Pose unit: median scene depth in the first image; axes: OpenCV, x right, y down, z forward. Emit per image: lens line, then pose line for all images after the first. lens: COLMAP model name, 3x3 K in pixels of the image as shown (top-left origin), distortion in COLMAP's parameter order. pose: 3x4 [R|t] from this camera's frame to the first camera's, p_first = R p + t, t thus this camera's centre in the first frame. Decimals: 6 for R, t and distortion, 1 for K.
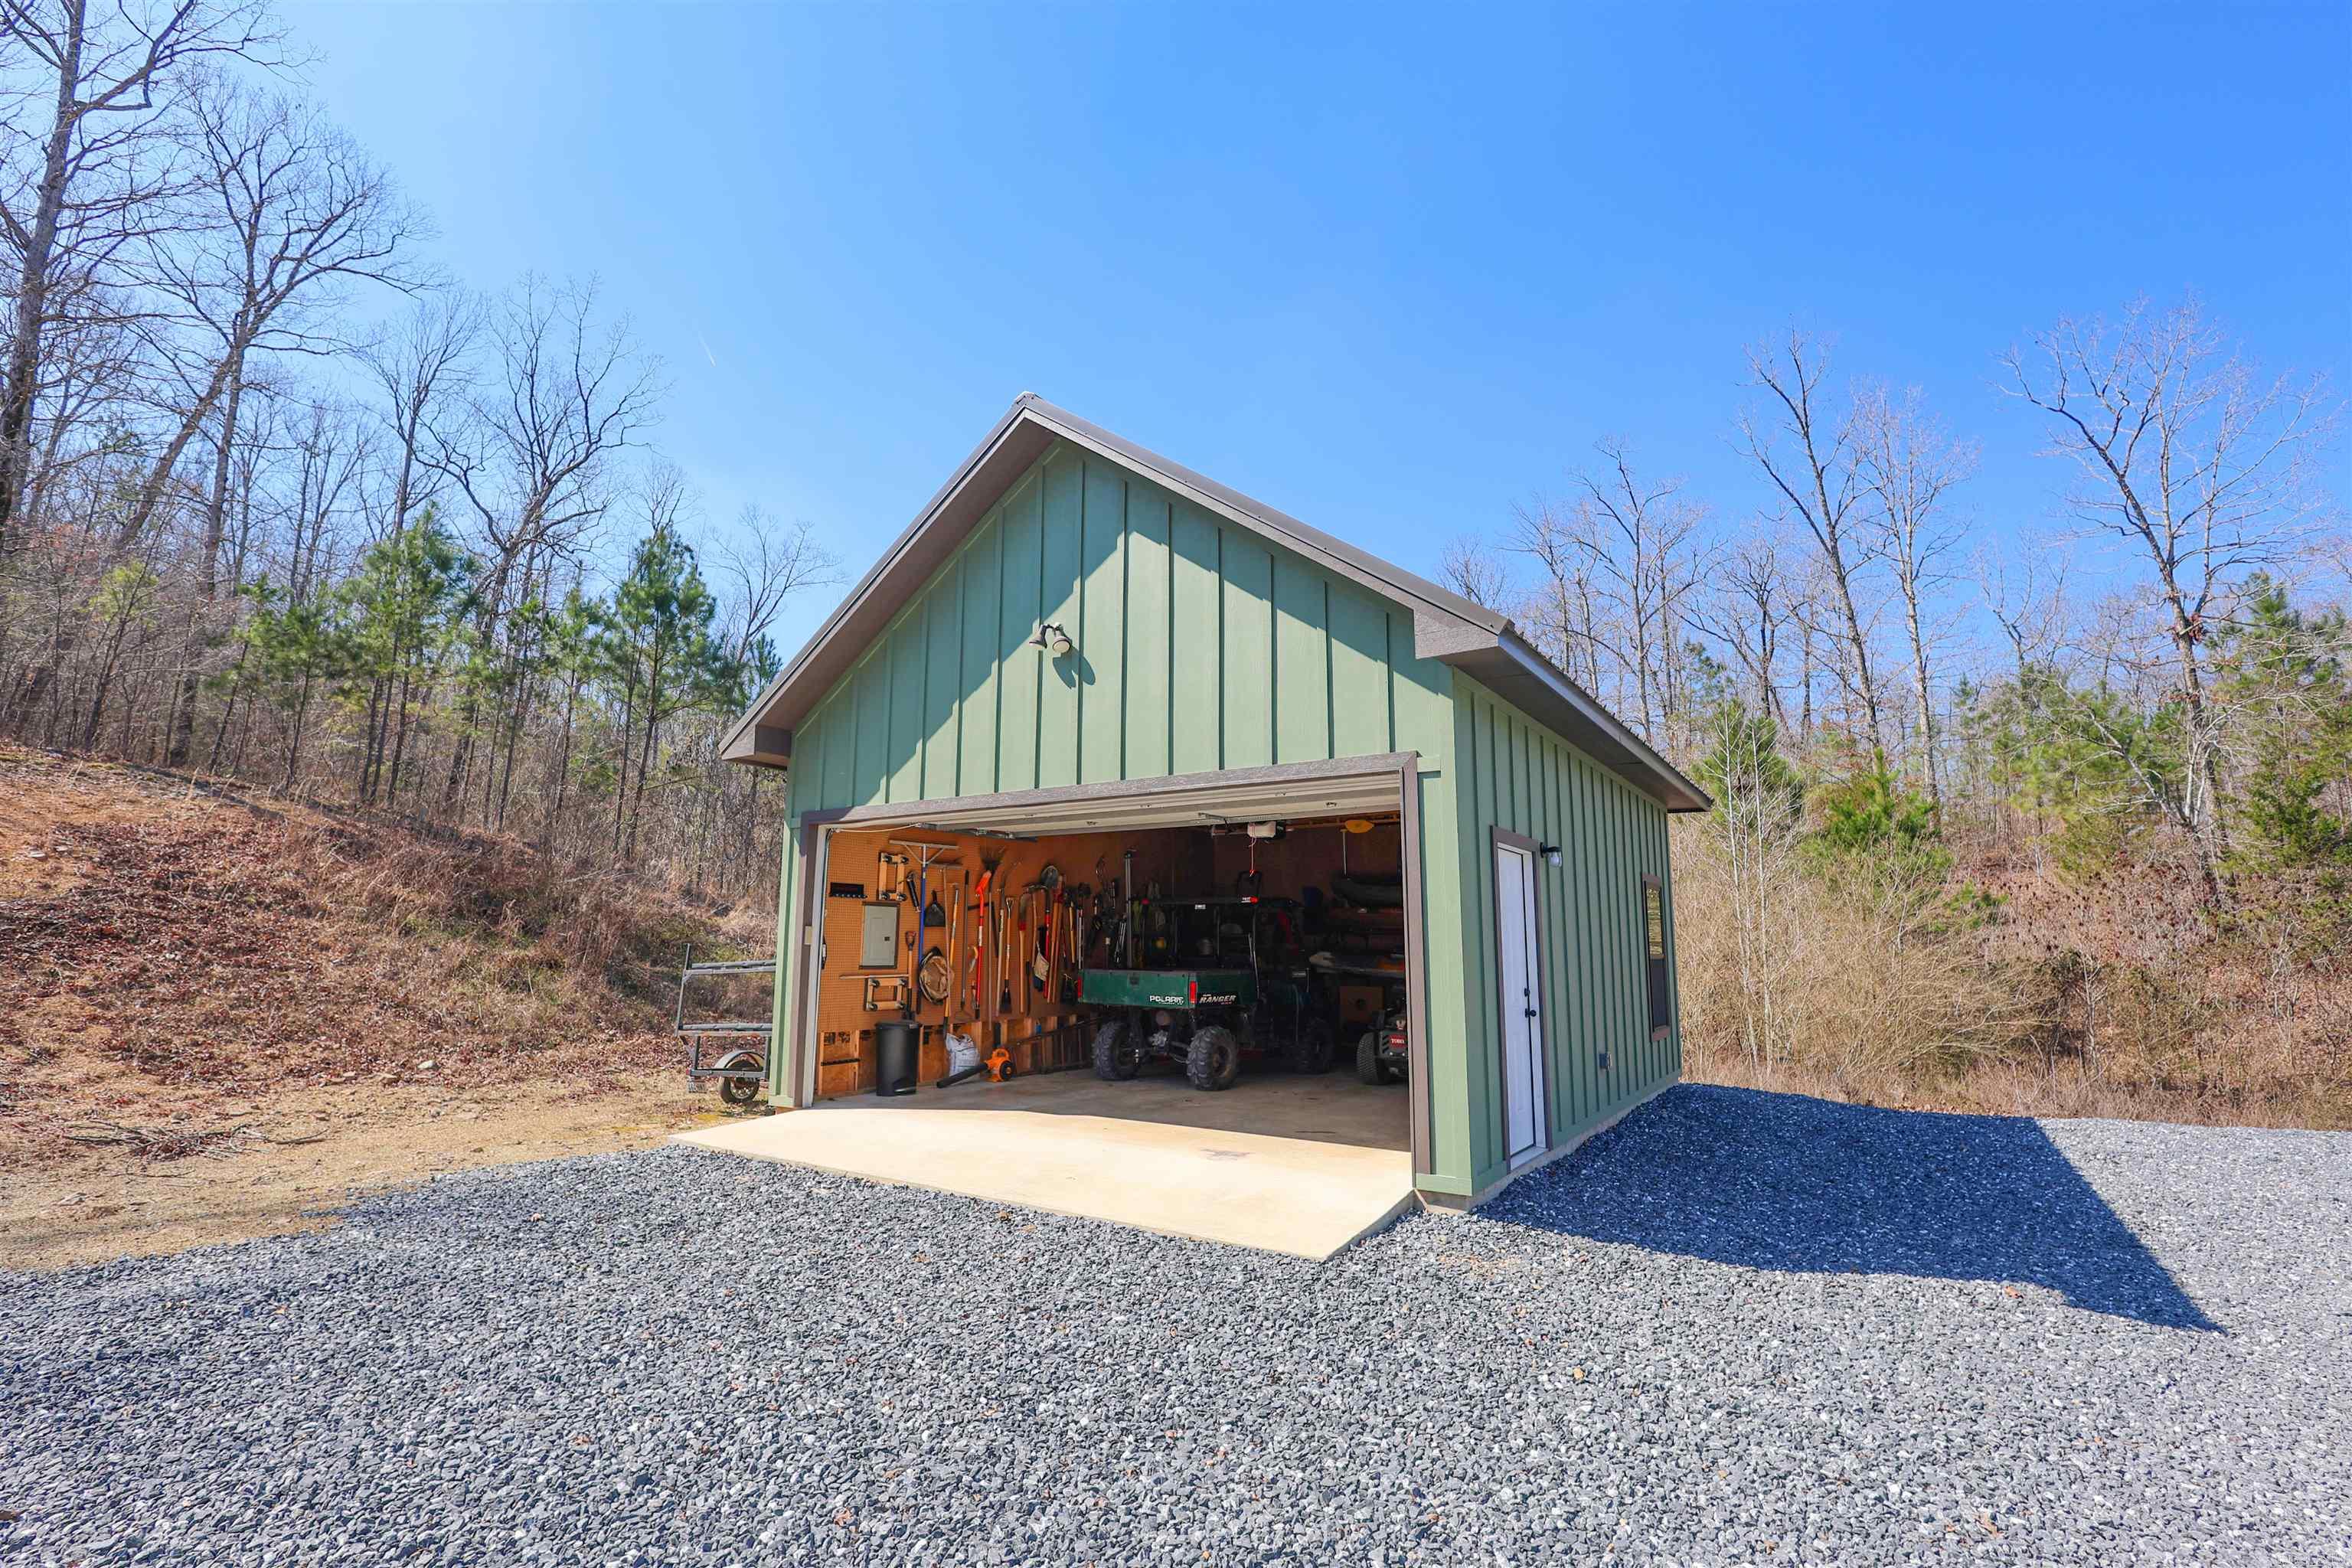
lens RADIAL K [[1140.3, 0, 1178.5], [0, 1140.3, 778.7], [0, 0, 1]] dist [-0.001482, 0.001431]
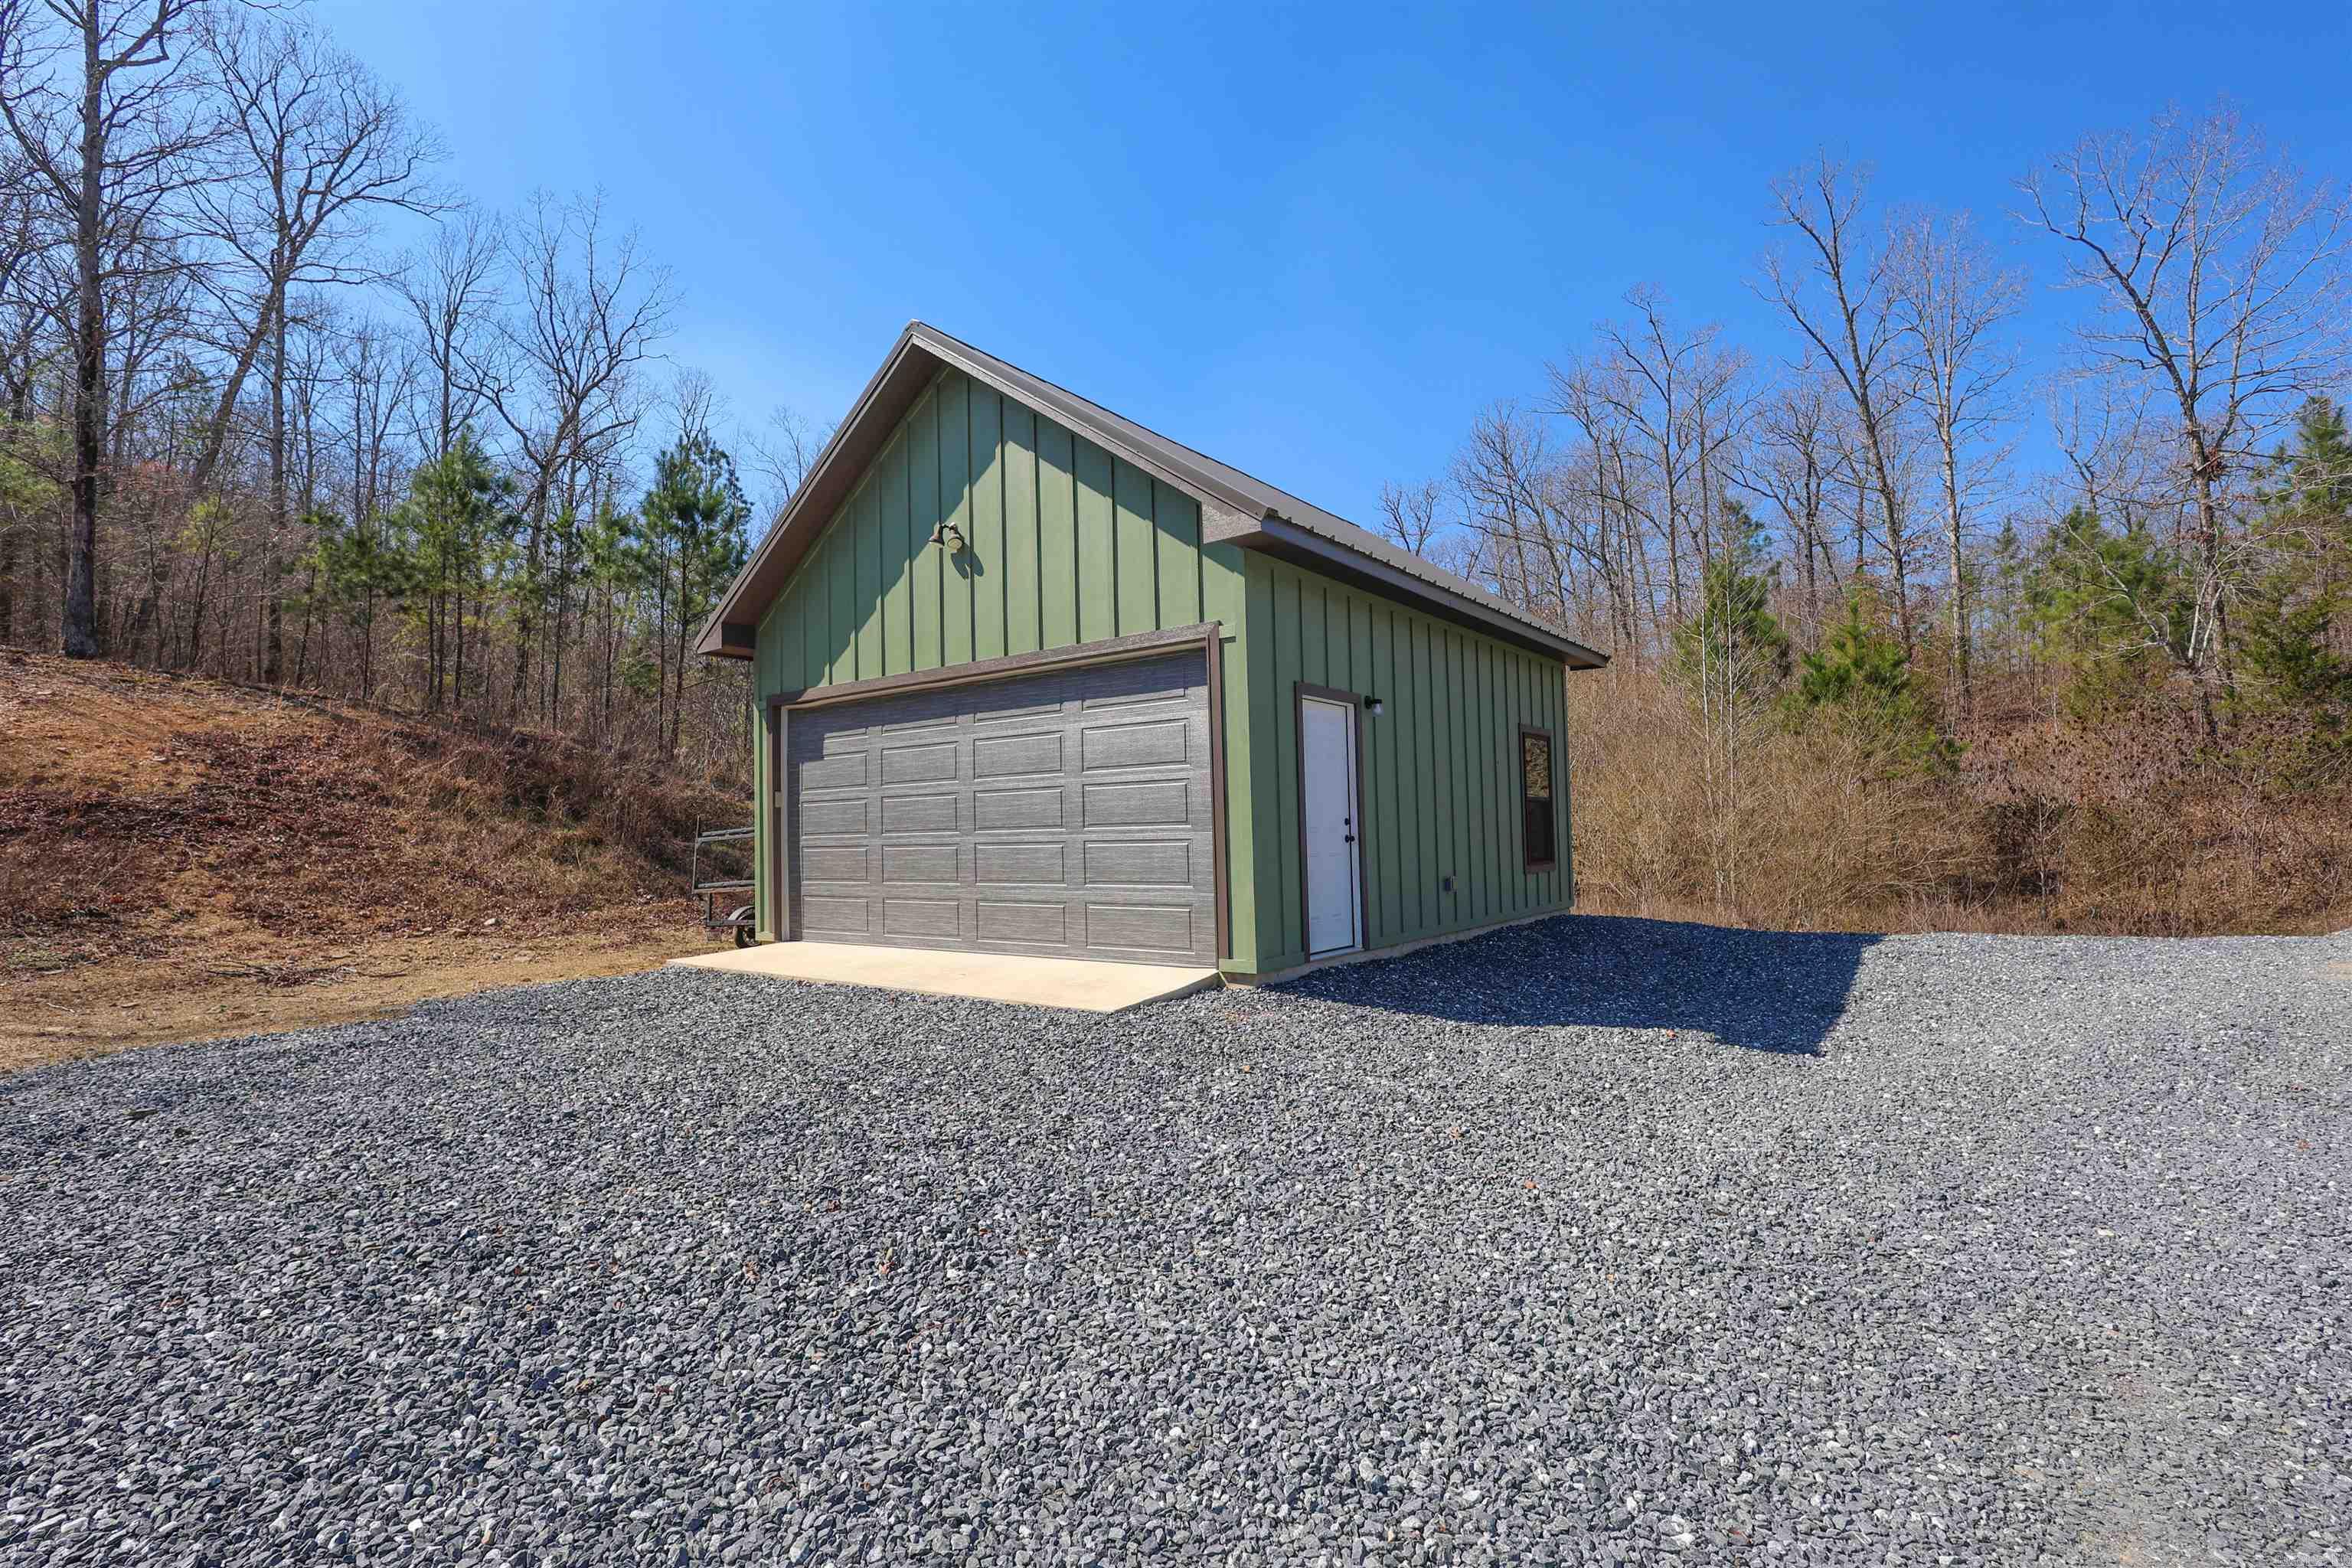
lens RADIAL K [[1140.3, 0, 1170.4], [0, 1140.3, 790.7], [0, 0, 1]] dist [-0.001482, 0.001431]
pose [[0.997427, -0.031965, -0.064175, 0.077405], [0.038846, 0.993281, 0.109013, 0.007063], [0.060259, -0.111225, 0.991967, -0.073888]]
